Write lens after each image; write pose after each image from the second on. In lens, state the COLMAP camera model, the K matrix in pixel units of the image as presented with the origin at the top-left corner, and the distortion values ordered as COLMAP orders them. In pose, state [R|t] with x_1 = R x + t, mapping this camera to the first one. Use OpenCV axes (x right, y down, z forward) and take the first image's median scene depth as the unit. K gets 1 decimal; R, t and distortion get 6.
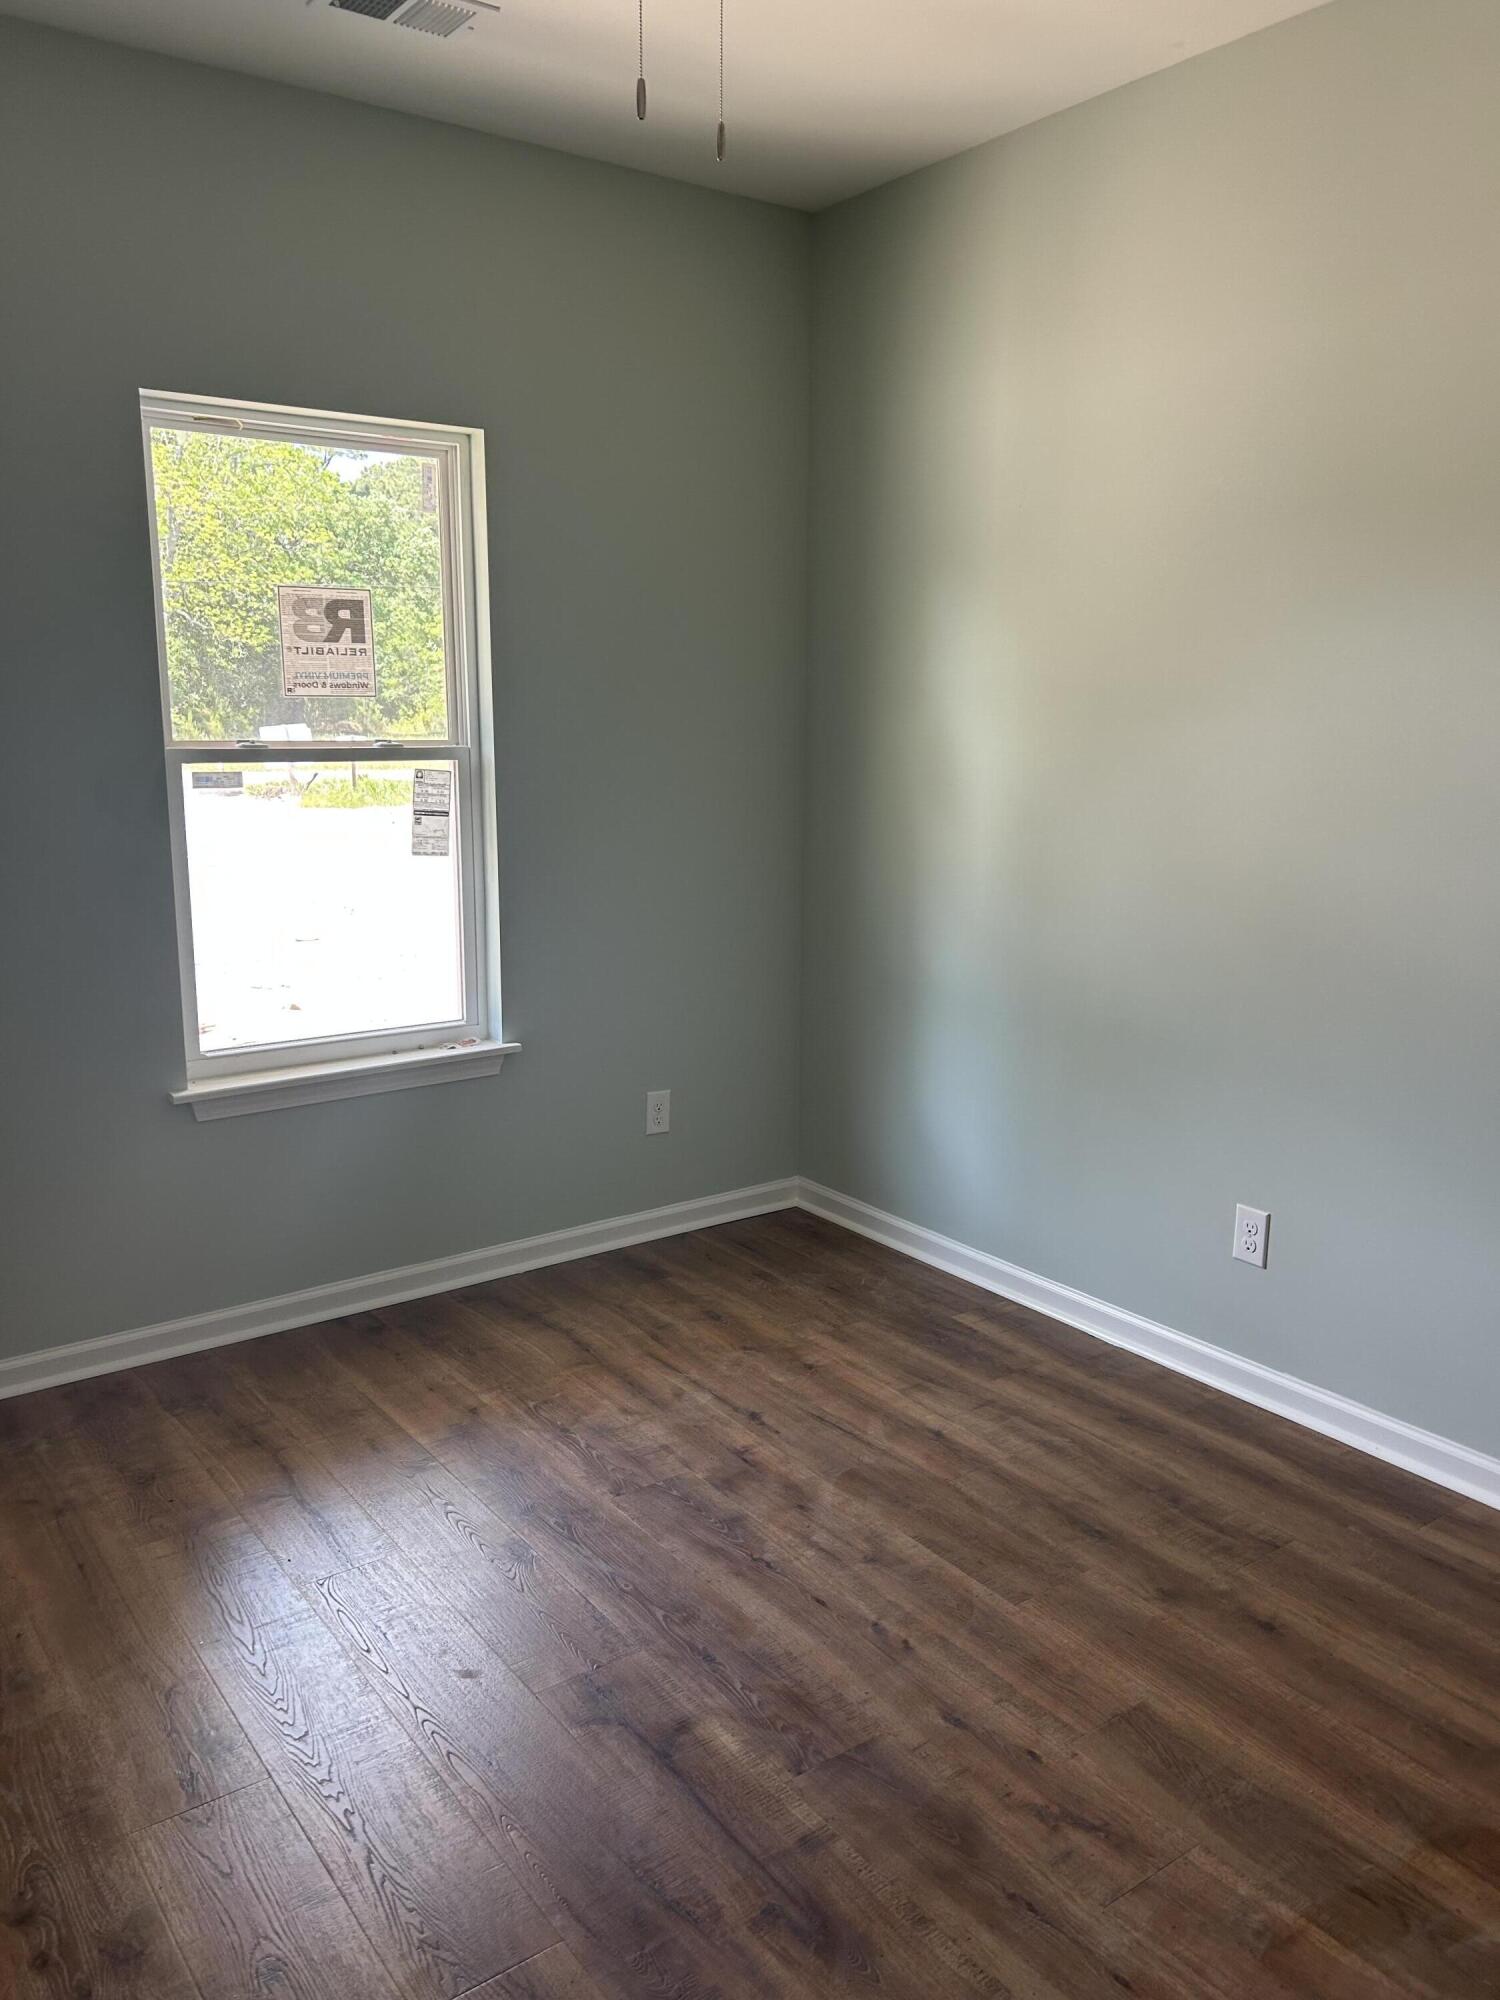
lens RADIAL K [[1496.9, 0, 754.0], [0, 1496.9, 1005.5], [0, 0, 1]] dist [0.043605, -0.007476]
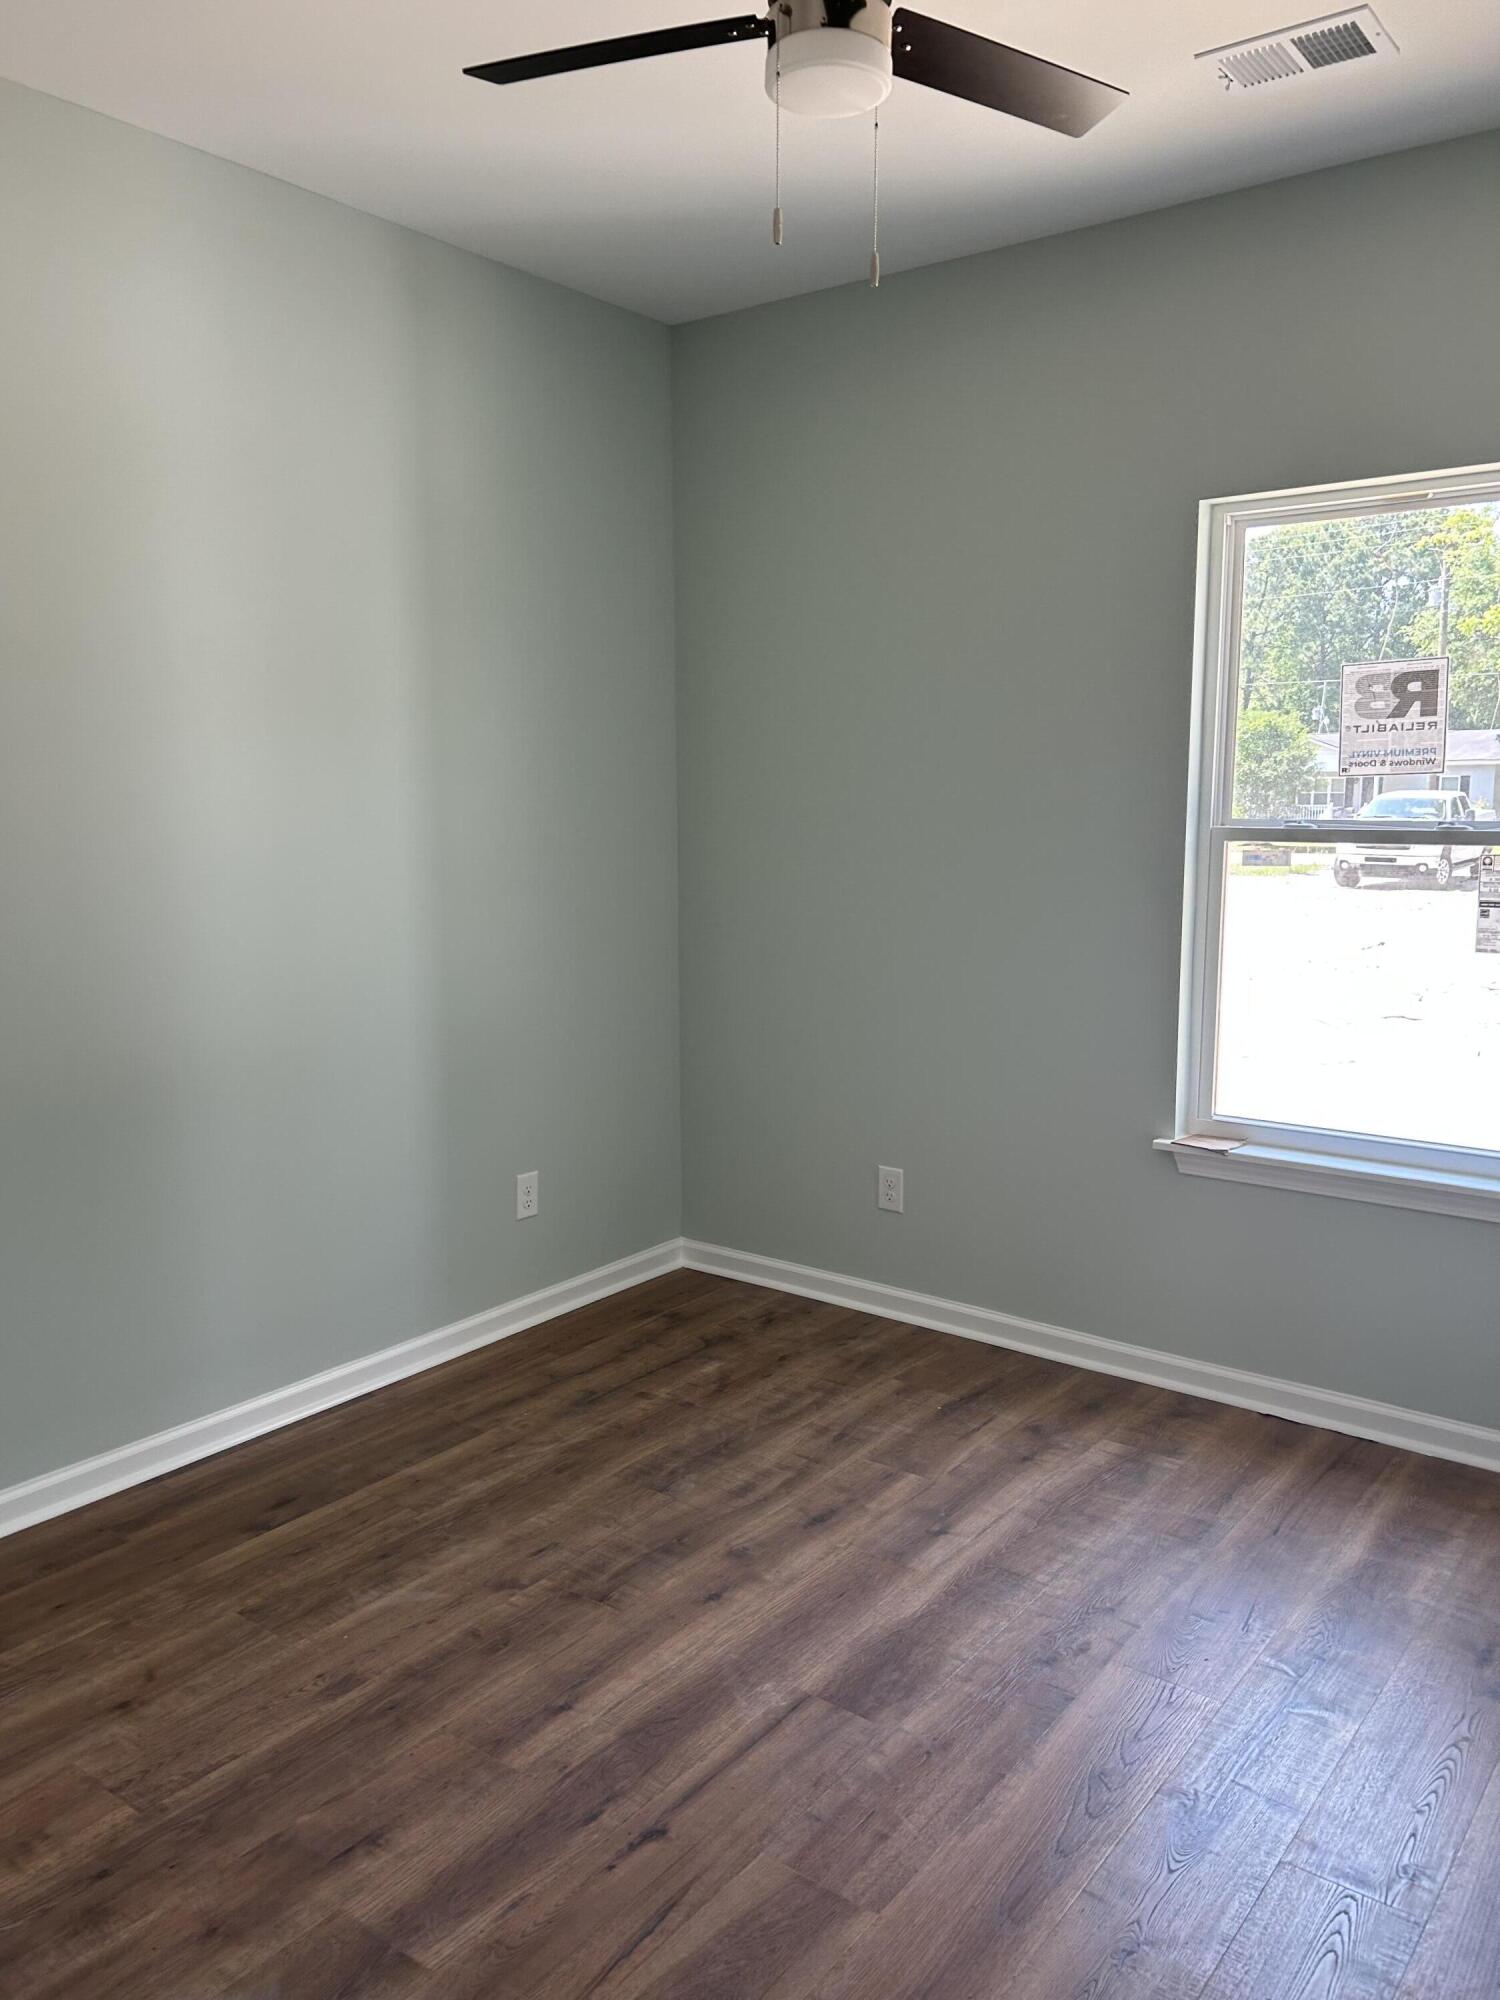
lens RADIAL K [[1496.9, 0, 753.3], [0, 1496.9, 994.5], [0, 0, 1]] dist [0.043605, -0.007476]
pose [[0.267529, 0.127519, -0.955074, 0.532094], [-0.172916, 0.981466, 0.082607, -0.080427], [0.947907, 0.143048, 0.284621, 0.376802]]
